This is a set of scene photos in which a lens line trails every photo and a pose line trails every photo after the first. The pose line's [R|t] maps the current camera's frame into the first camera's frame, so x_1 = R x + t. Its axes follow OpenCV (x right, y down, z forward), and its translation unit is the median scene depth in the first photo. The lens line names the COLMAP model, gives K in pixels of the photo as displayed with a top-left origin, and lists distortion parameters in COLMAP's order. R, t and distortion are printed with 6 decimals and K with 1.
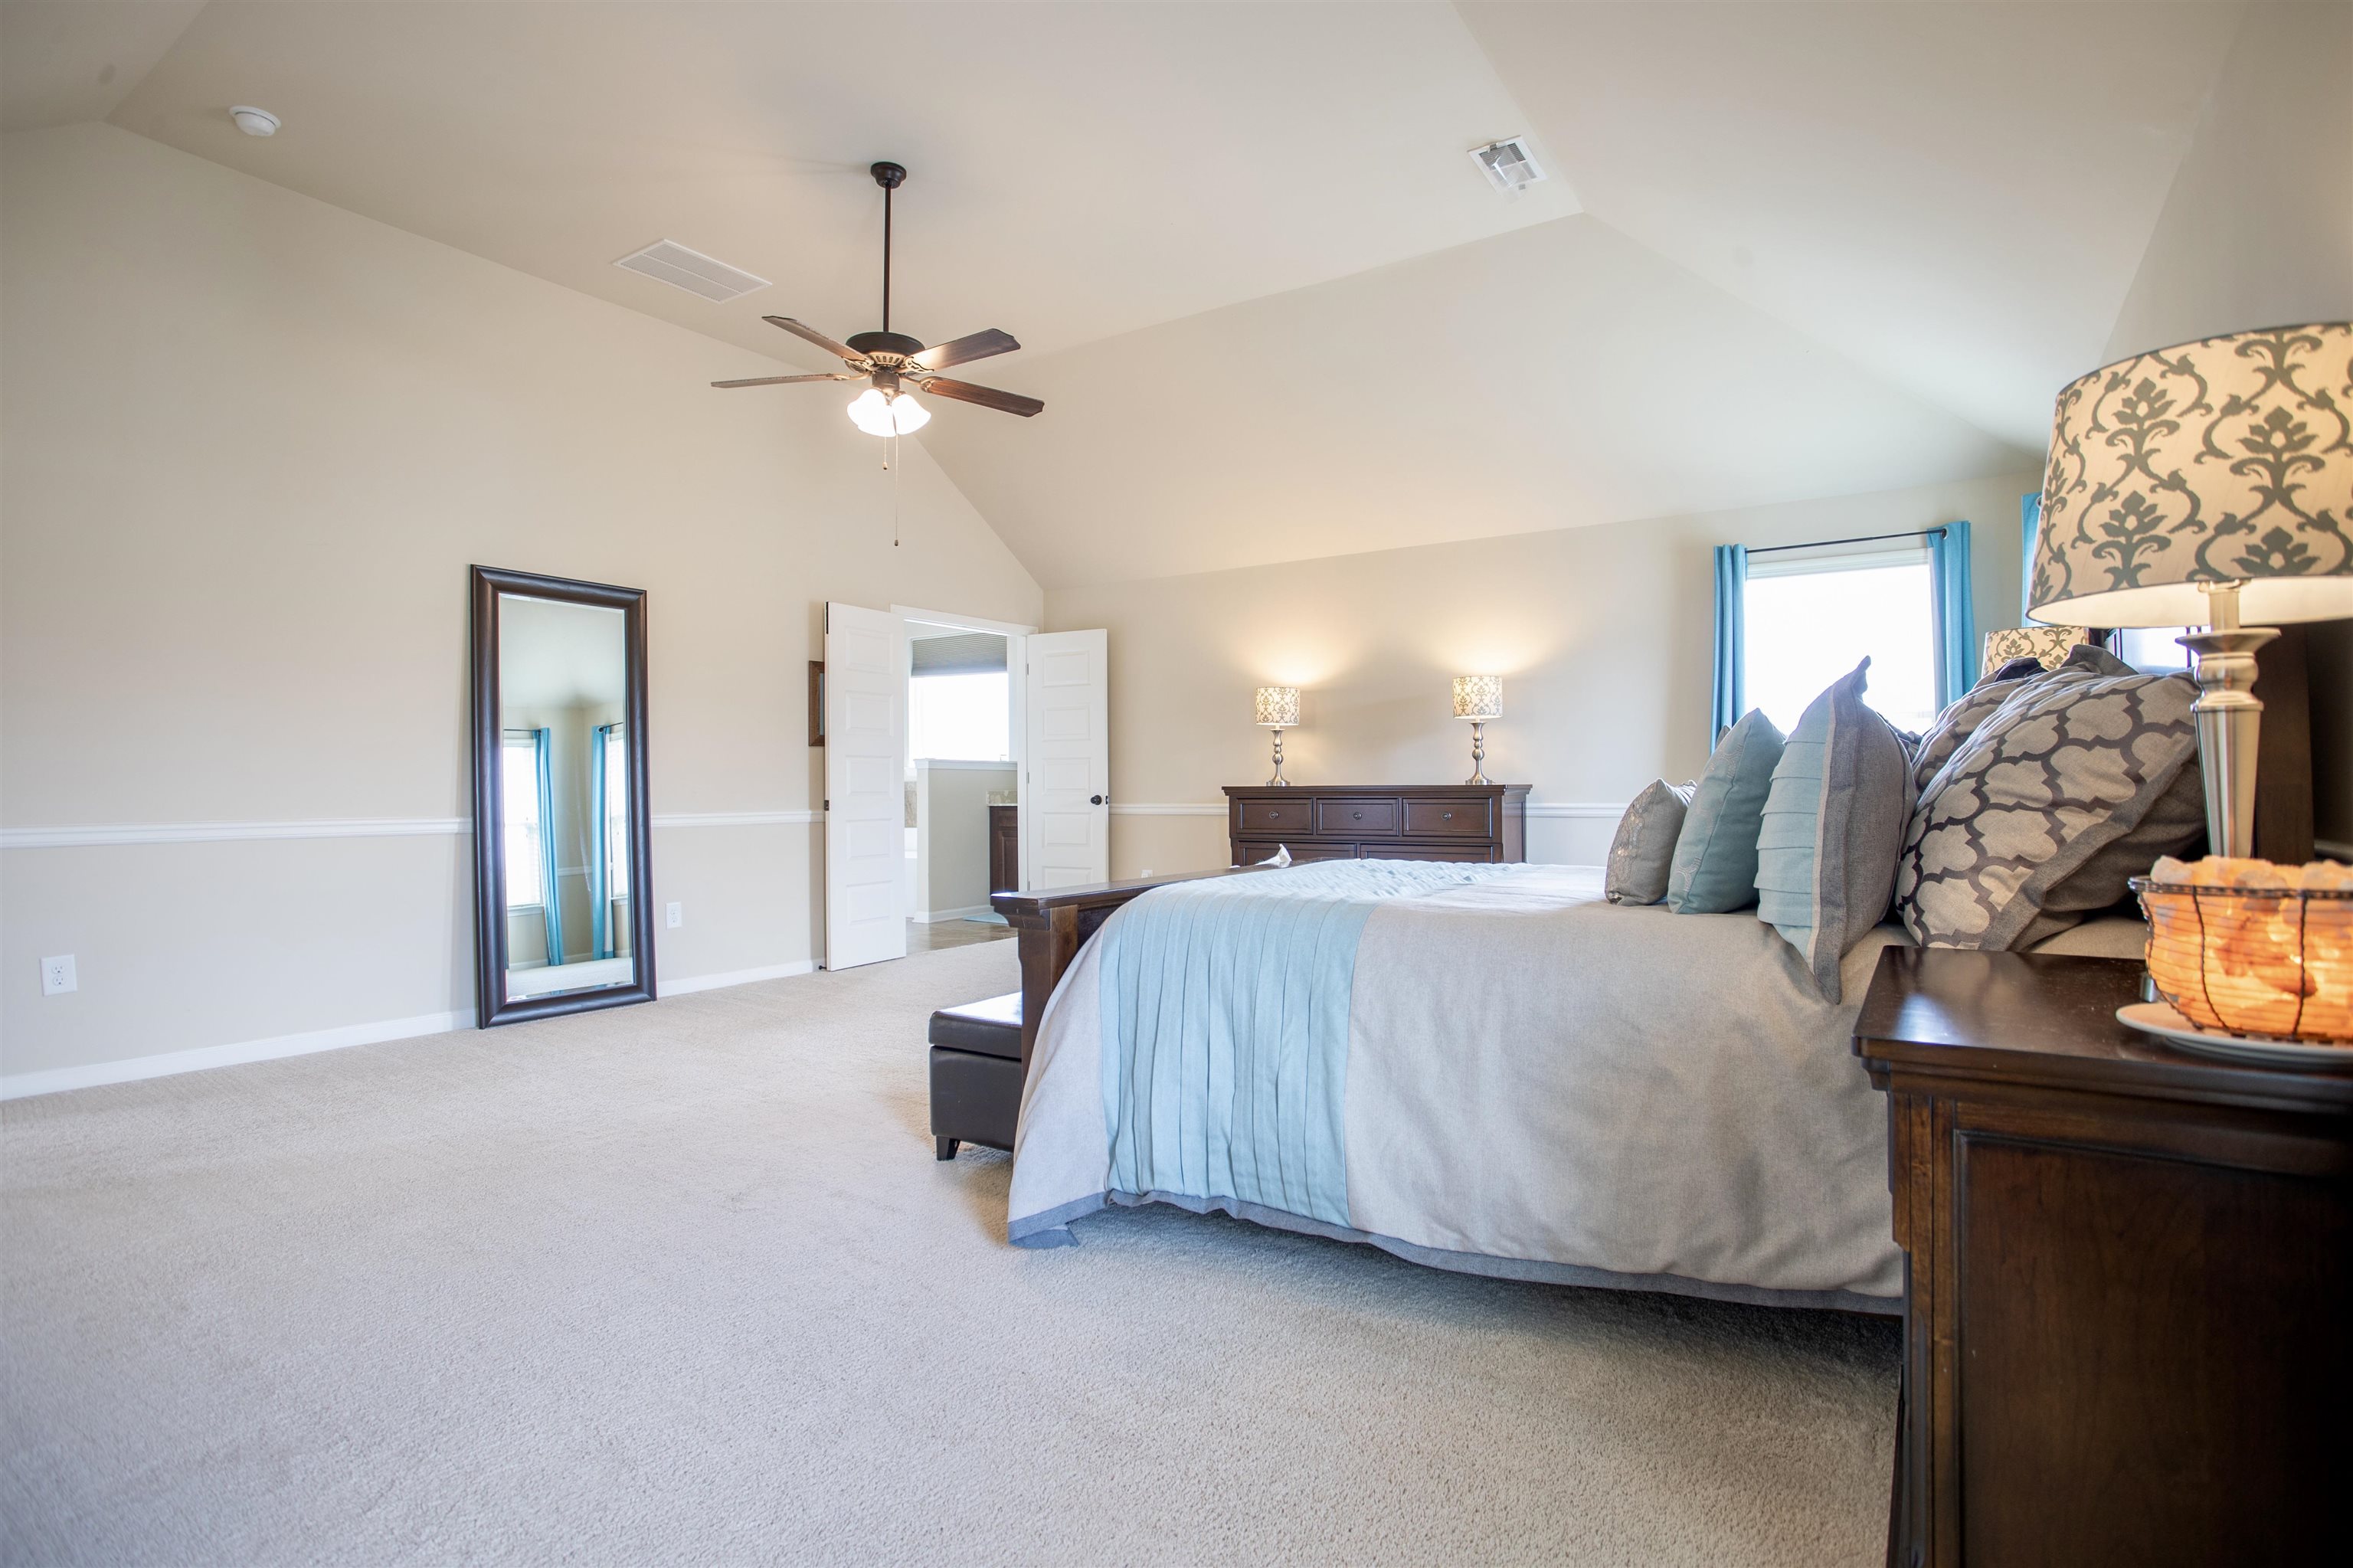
lens RADIAL K [[1148.4, 0, 1176.5], [0, 1148.4, 784.0], [0, 0, 1]] dist [-0.061727, 0.000110]
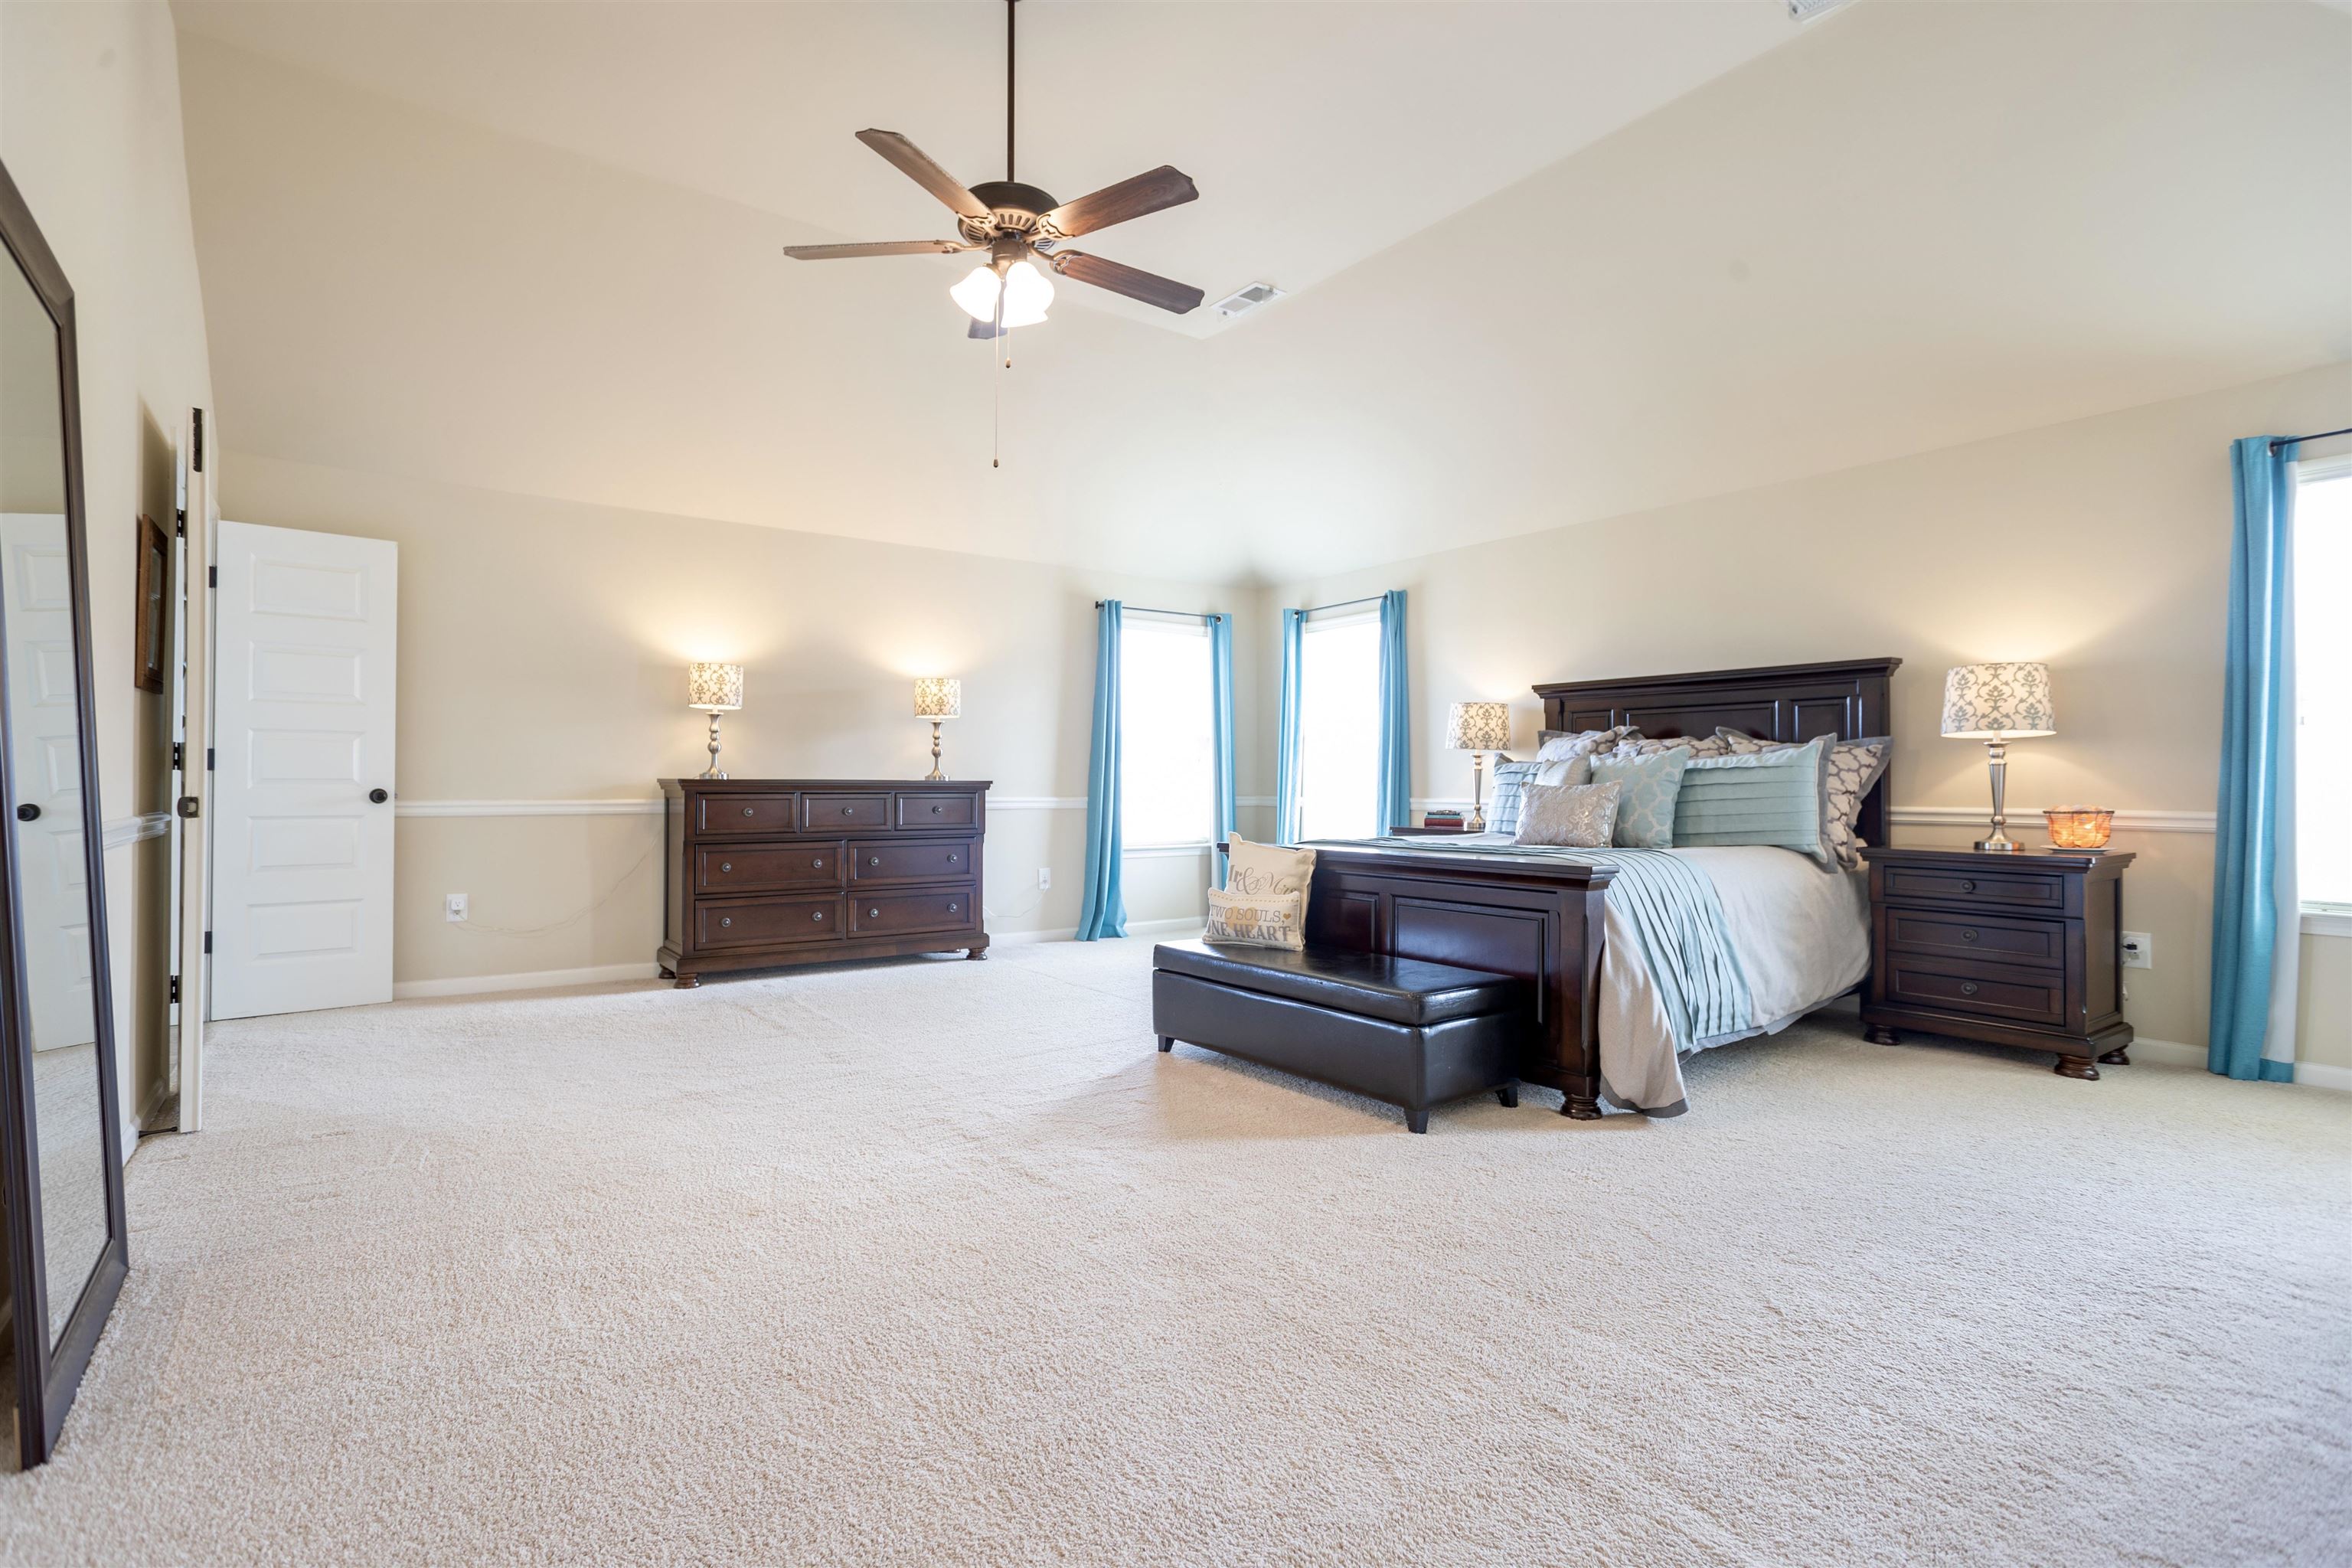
lens RADIAL K [[1130.4, 0, 1176.0], [0, 1130.4, 784.0], [0, 0, 1]] dist [-0.000795, -0.000106]
pose [[0.334913, 0.005753, 0.942231, -0.721376], [-0.011656, 0.999930, -0.001963, 0.003836], [-0.942177, -0.010325, 0.334957, 0.483197]]
